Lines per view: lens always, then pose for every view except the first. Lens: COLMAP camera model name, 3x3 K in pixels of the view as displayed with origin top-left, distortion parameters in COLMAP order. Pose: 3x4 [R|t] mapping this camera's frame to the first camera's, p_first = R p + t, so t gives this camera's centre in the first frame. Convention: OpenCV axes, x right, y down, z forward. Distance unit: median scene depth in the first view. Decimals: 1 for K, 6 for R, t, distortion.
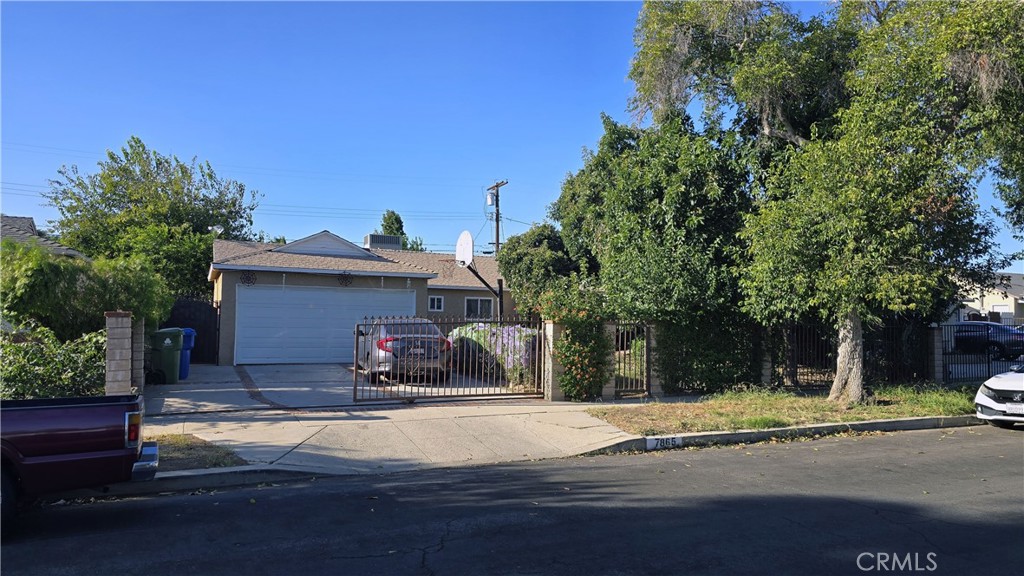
lens RADIAL K [[696.5, 0, 509.3], [0, 696.5, 290.8], [0, 0, 1]] dist [0.012778, 0.000587]
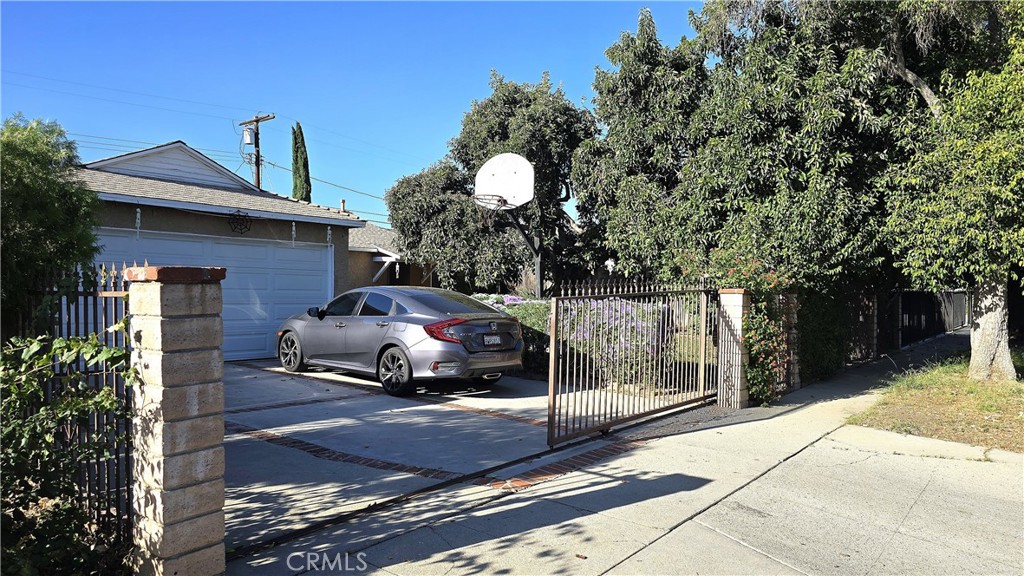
lens RADIAL K [[696.5, 0, 511.9], [0, 696.5, 288.0], [0, 0, 1]] dist [0.012778, 0.000587]
pose [[0.878085, -0.003142, 0.478495, -0.328324], [-0.016076, 0.999220, 0.036064, 0.014288], [-0.478235, -0.039360, 0.877349, 0.364706]]
